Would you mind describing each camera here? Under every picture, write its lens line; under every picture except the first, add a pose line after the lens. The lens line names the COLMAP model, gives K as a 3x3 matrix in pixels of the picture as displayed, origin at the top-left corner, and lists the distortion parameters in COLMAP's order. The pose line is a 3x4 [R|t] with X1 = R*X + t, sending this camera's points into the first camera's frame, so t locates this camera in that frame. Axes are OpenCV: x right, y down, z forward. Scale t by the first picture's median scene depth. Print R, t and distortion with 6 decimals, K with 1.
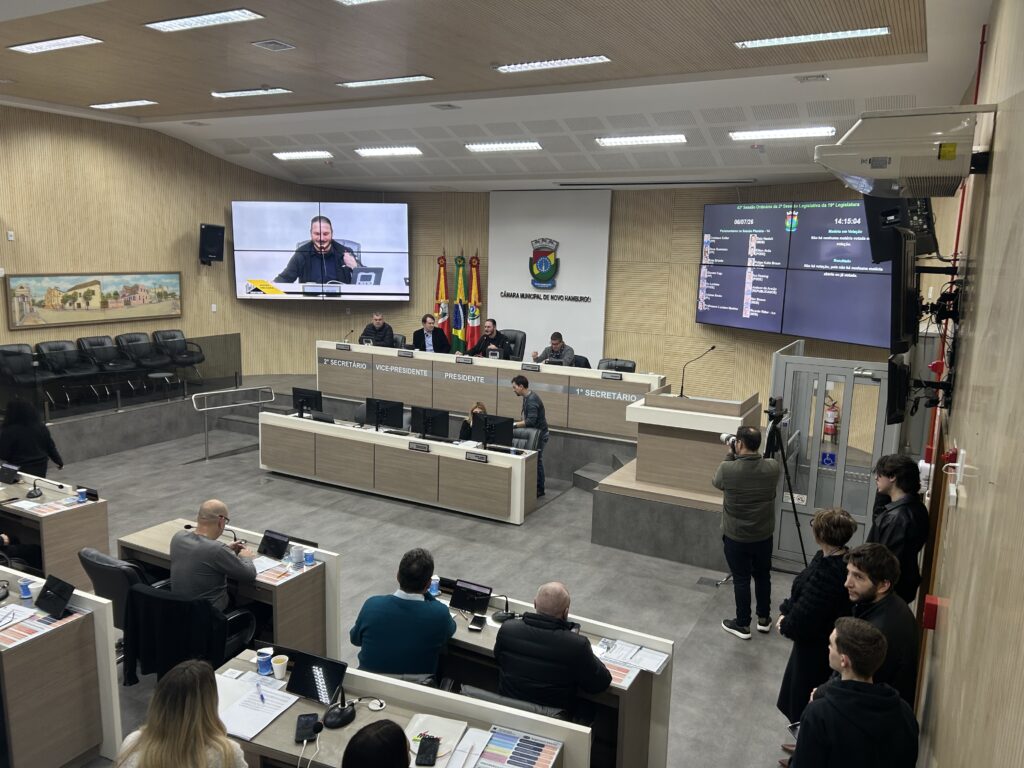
lens RADIAL K [[767.9, 0, 513.3], [0, 767.9, 387.4], [0, 0, 1]] dist [0.071995, -0.069702]
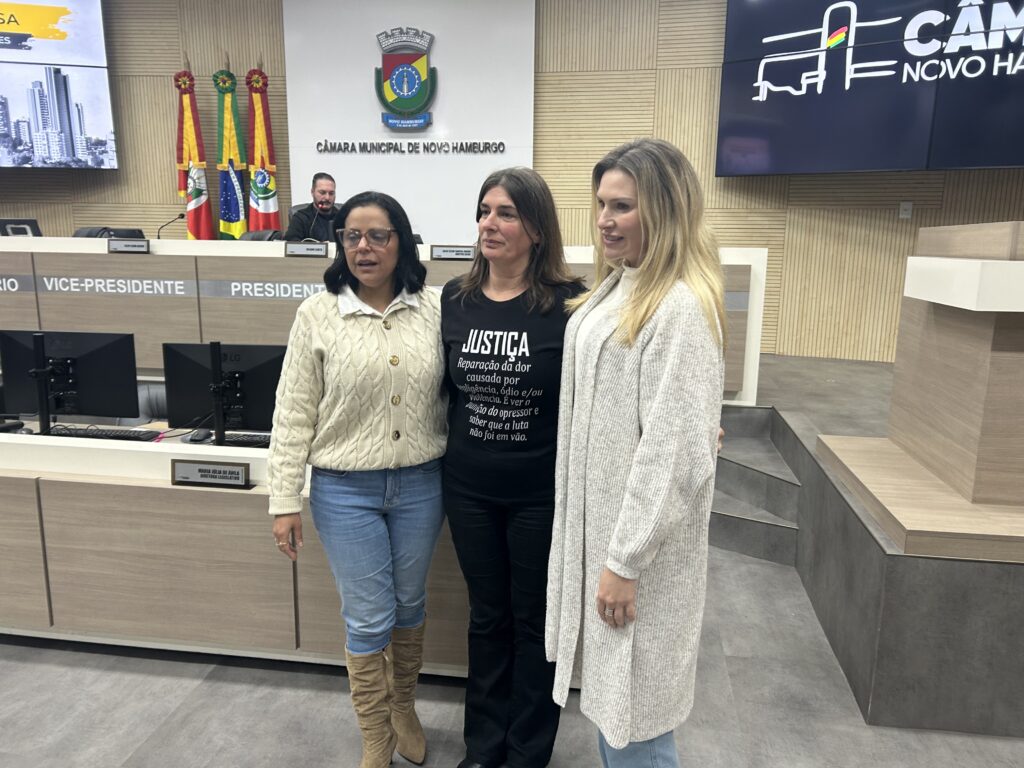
lens RADIAL K [[767.9, 0, 526.8], [0, 767.9, 384.9], [0, 0, 1]] dist [0.071995, -0.069702]
pose [[0.937890, -0.079422, 0.337719, -0.096787], [0.071585, 0.996798, 0.035618, 0.038087], [-0.339467, -0.009230, 0.940573, 0.615775]]
